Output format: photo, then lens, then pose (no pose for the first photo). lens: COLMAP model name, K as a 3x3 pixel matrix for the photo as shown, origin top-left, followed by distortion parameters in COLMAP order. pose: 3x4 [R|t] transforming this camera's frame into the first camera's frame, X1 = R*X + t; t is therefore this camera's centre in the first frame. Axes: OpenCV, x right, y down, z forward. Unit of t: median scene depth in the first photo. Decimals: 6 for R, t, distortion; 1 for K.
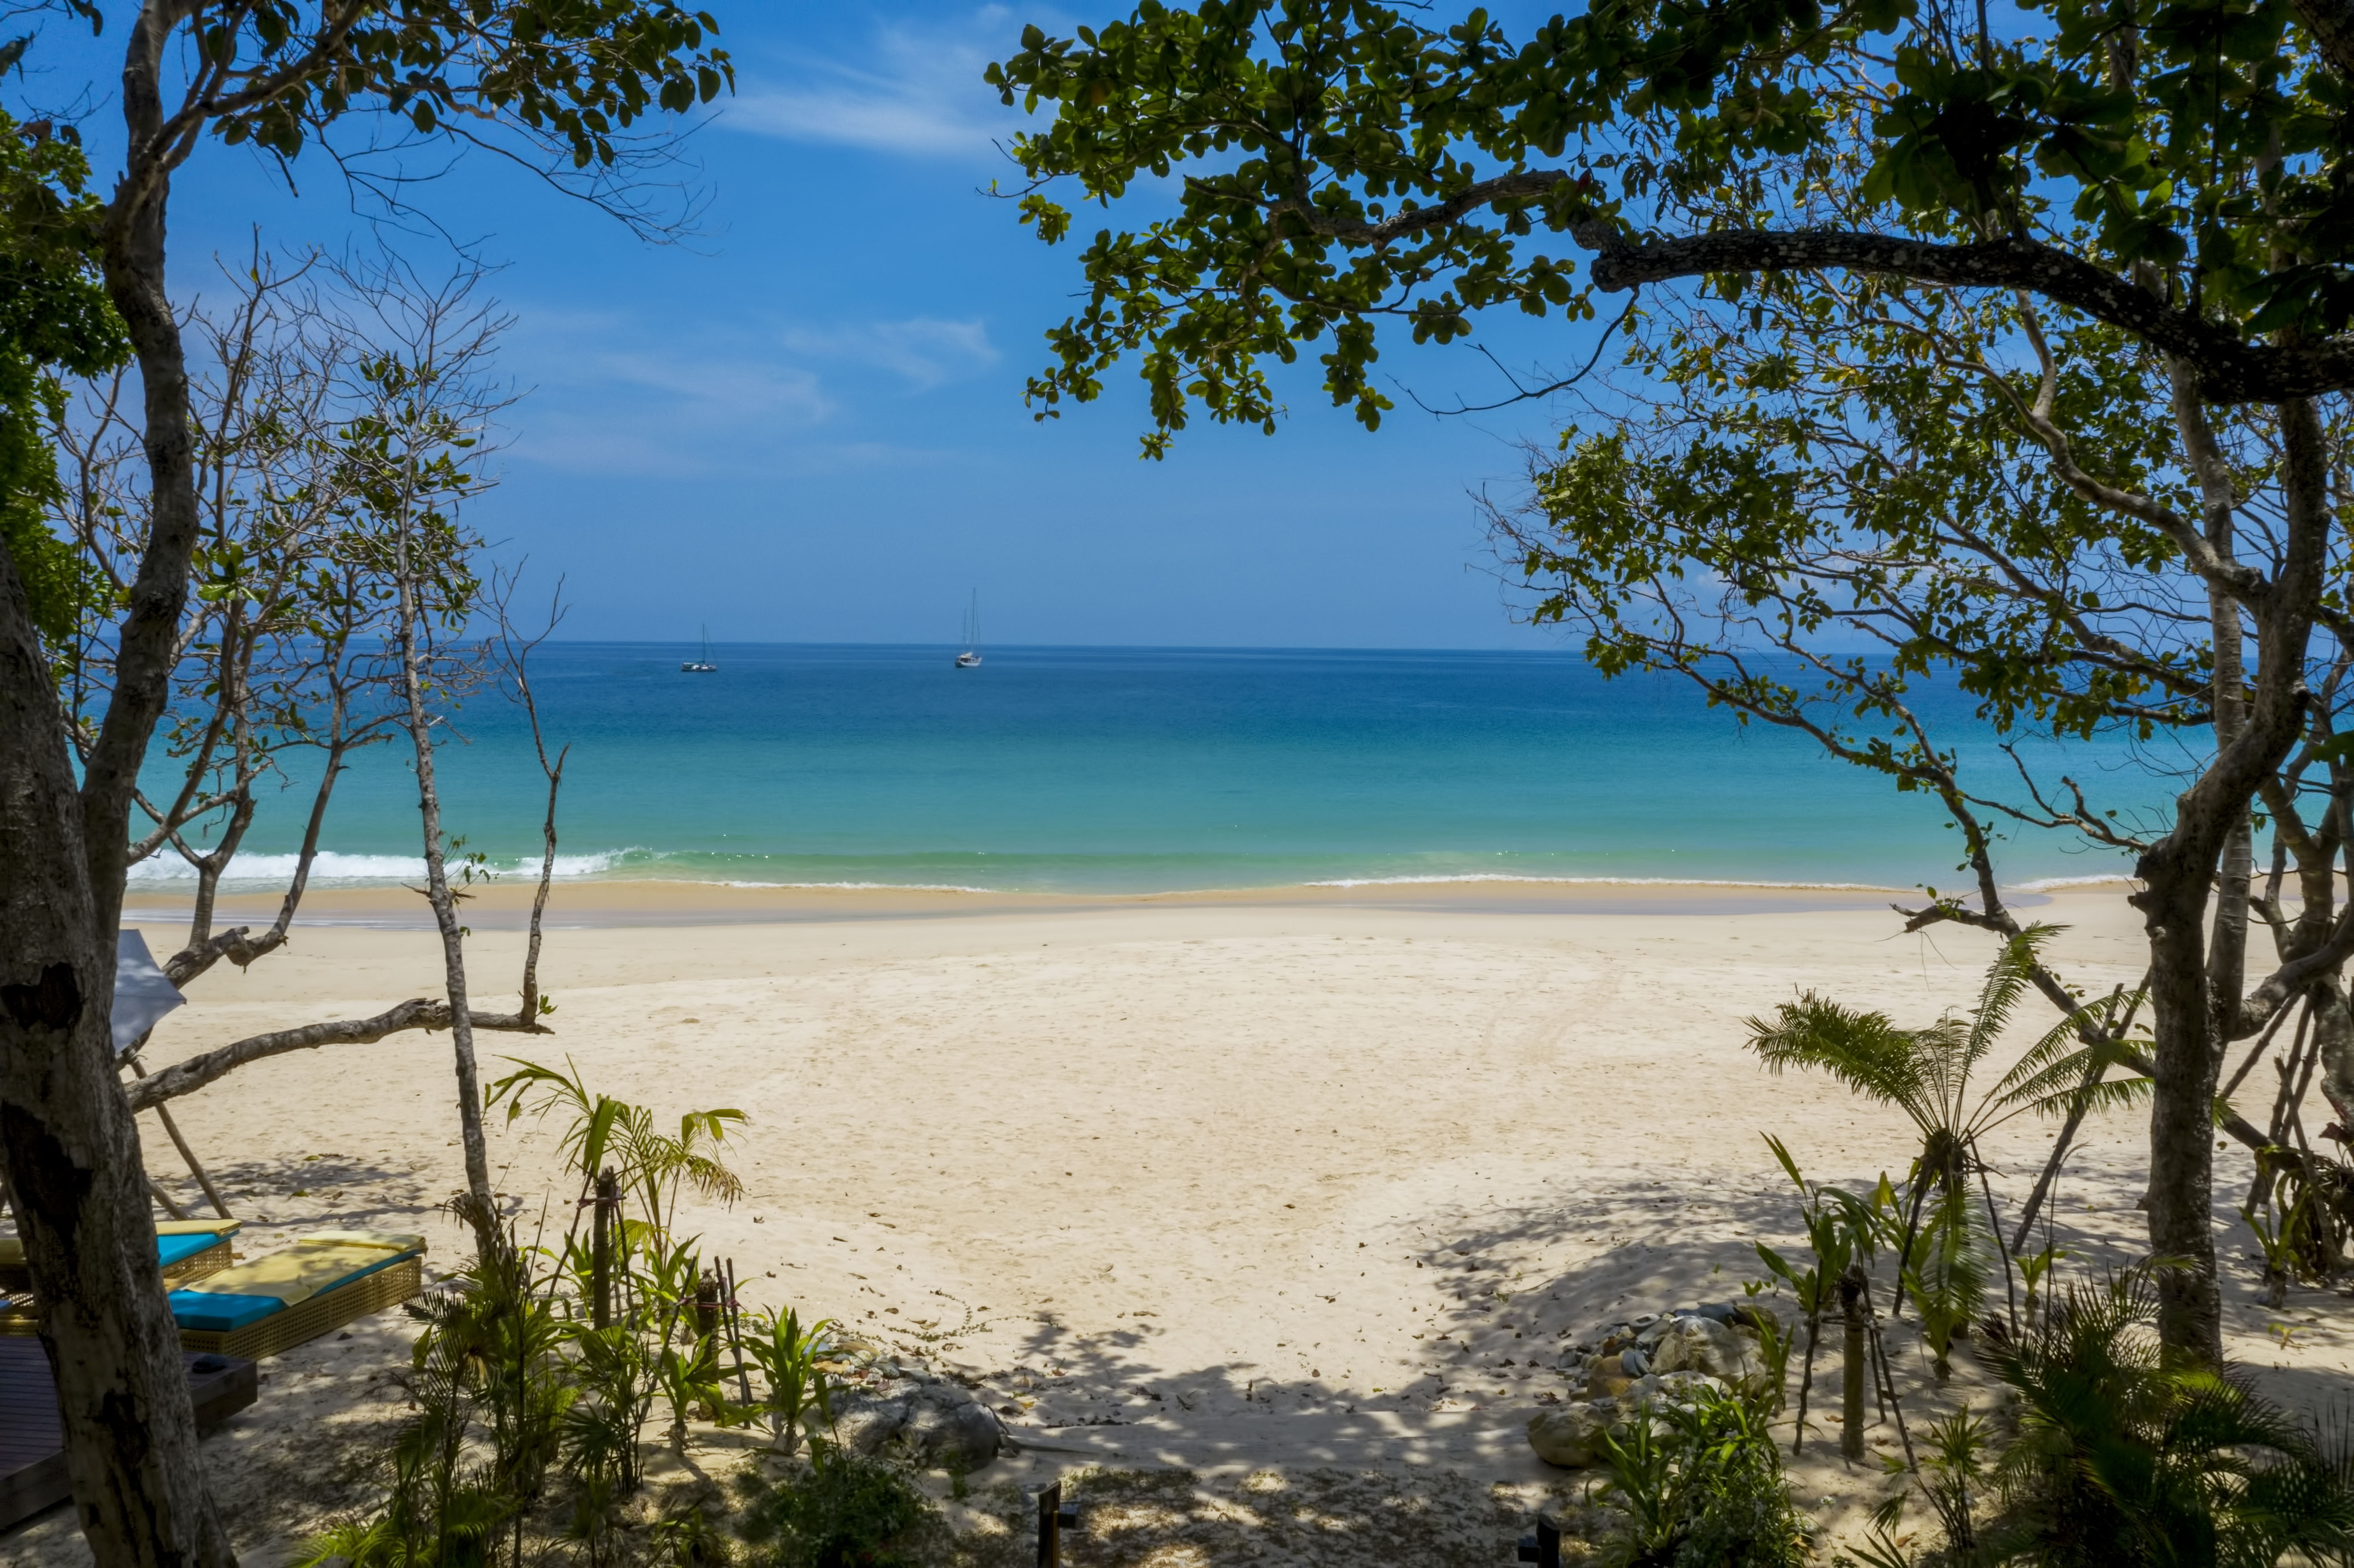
lens RADIAL K [[1873.5, 0, 1177.0], [0, 1873.5, 784.0], [0, 0, 1]] dist [0.003944, 0.005157]
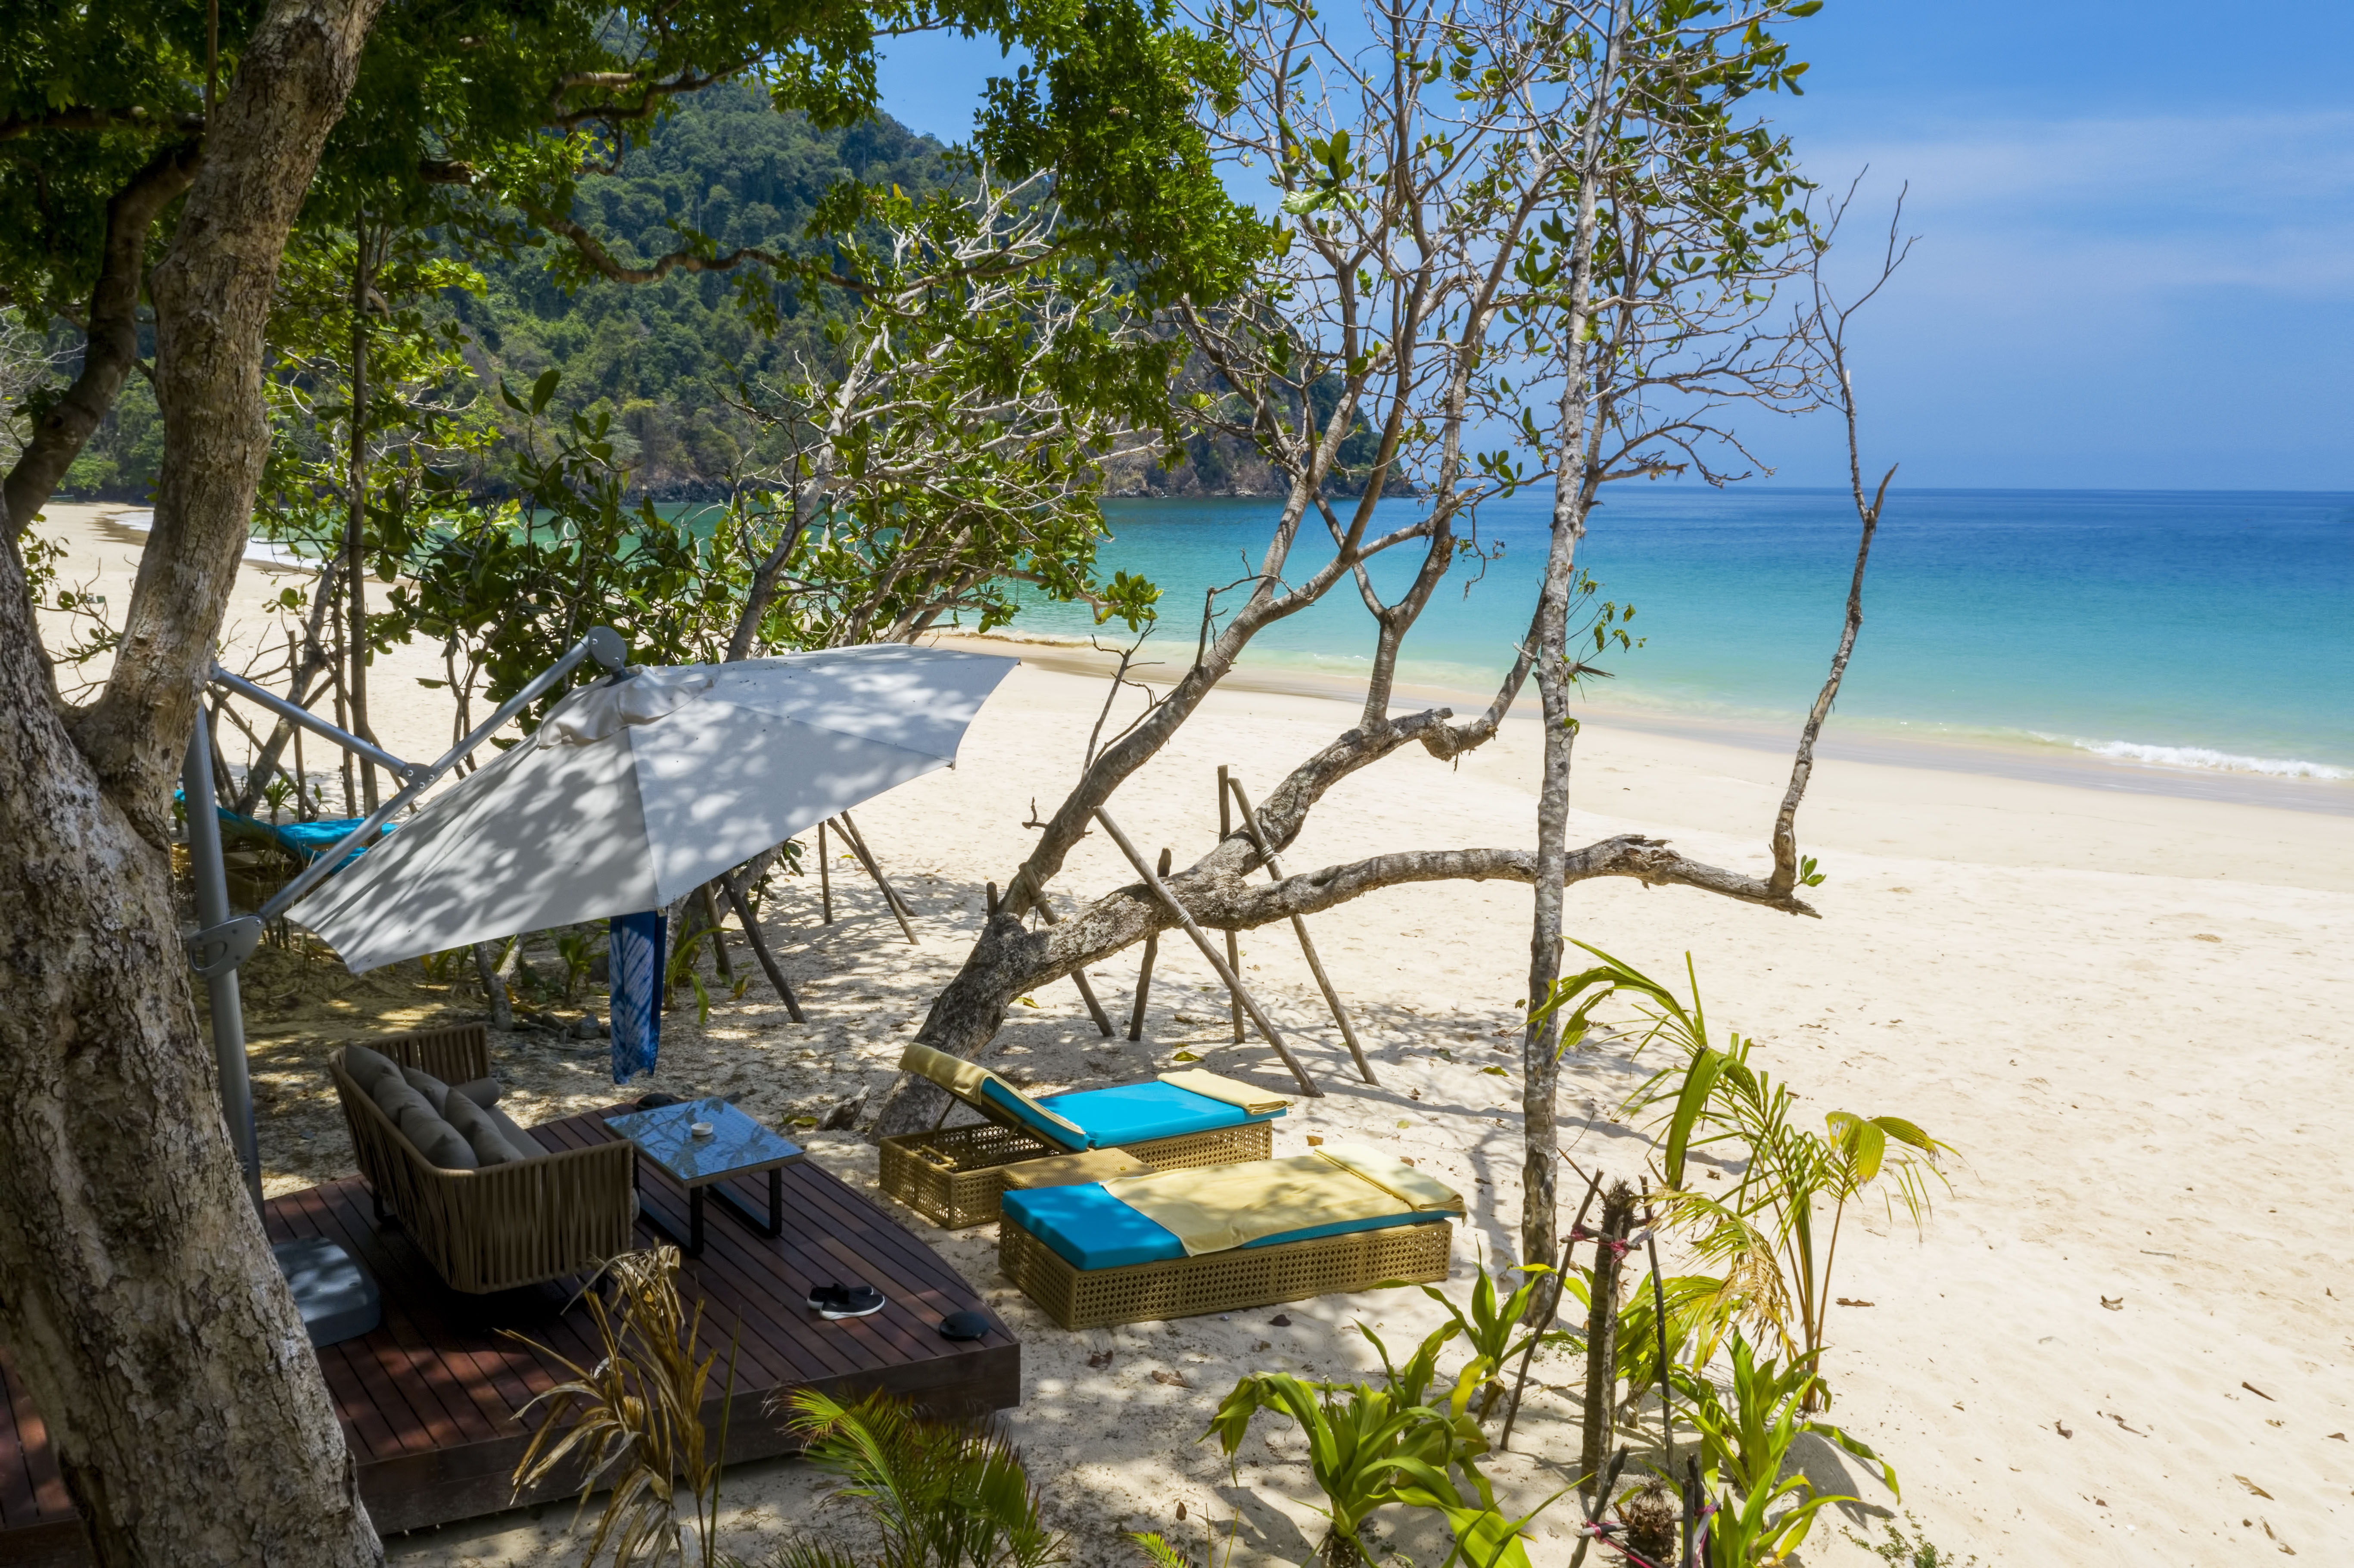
lens RADIAL K [[1873.5, 0, 1177.0], [0, 1873.5, 784.0], [0, 0, 1]] dist [0.003944, 0.005157]
pose [[0.662431, 0.114575, -0.740309, -0.015275], [-0.058698, 0.993135, 0.101181, 0.070436], [0.746819, -0.023571, 0.664609, 0.812785]]
